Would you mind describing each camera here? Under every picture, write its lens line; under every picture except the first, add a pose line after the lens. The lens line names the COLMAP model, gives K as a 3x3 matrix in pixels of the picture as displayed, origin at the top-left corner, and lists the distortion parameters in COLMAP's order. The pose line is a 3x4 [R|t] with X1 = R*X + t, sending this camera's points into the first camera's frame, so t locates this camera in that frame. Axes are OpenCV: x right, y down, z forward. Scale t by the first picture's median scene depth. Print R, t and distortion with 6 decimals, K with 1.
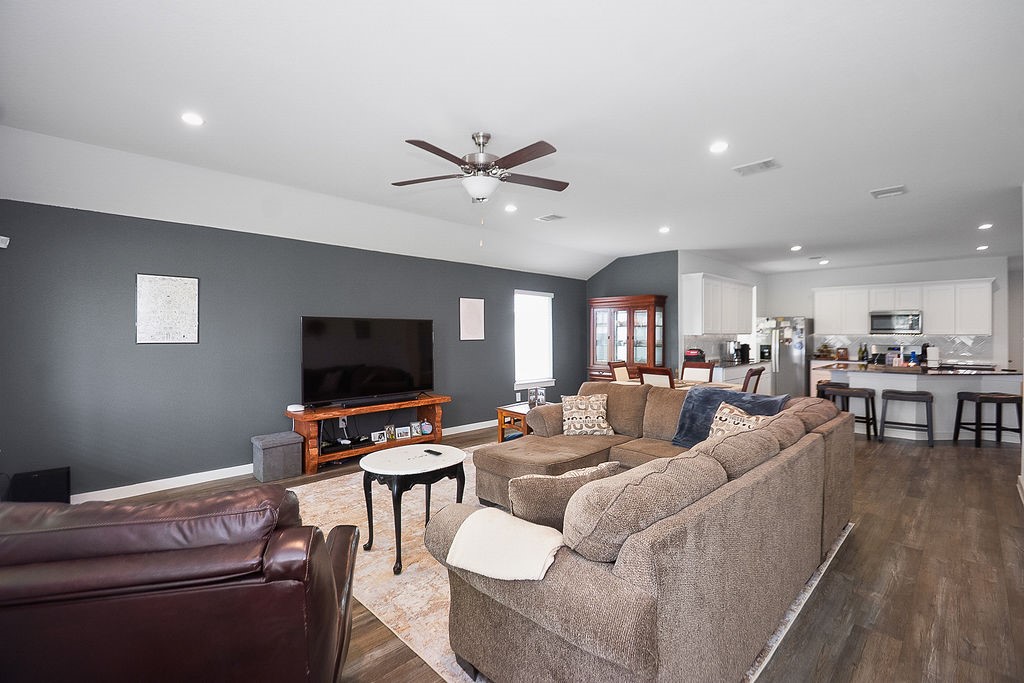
lens RADIAL K [[477.4, 0, 494.1], [0, 477.4, 328.0], [0, 0, 1]] dist [-0.004487, -0.001183]
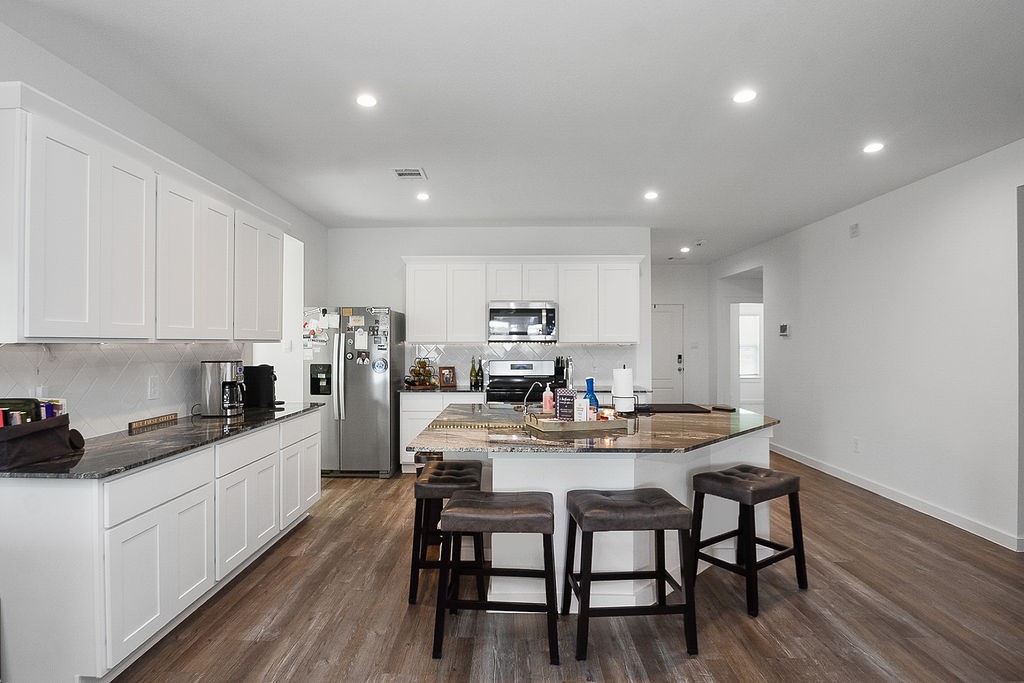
lens RADIAL K [[534.5, 0, 490.1], [0, 534.5, 345.3], [0, 0, 1]] dist [-0.003220, -0.000513]
pose [[0.727108, -0.002329, 0.686519, 0.332487], [-0.007687, 0.999904, 0.011533, 0.008908], [-0.686480, -0.013663, 0.727020, 0.503644]]
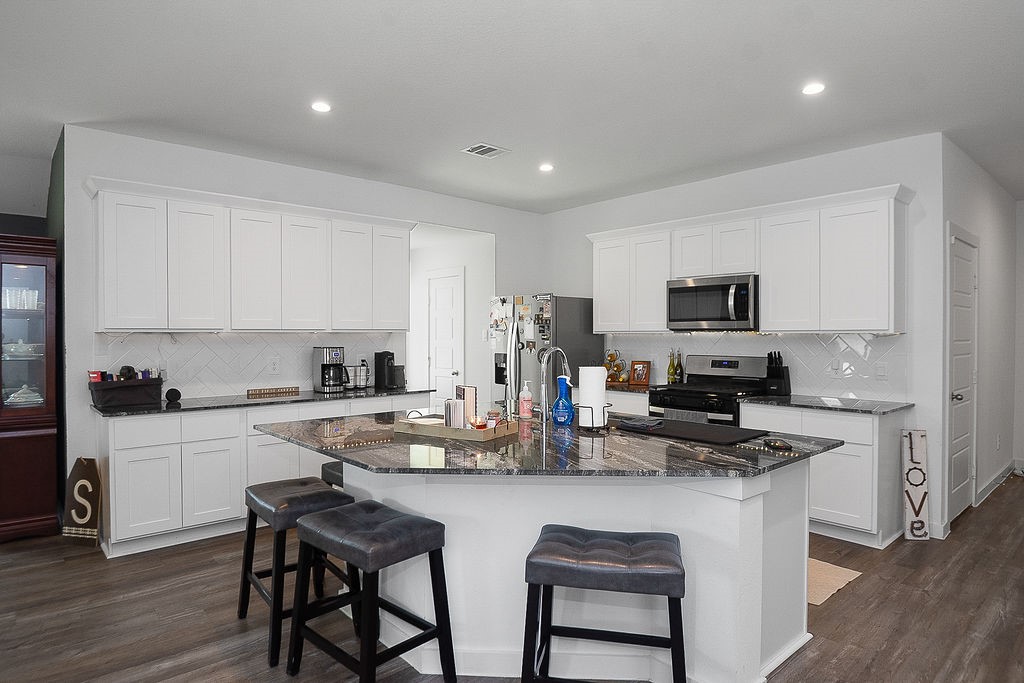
lens RADIAL K [[588.9, 0, 514.2], [0, 588.9, 350.3], [0, 0, 1]] dist [-0.019567, -0.000946]
pose [[0.998278, 0.001285, -0.058650, 0.638212], [0.000866, 0.999329, 0.036627, 0.010289], [0.058658, -0.036614, 0.997606, 0.415329]]
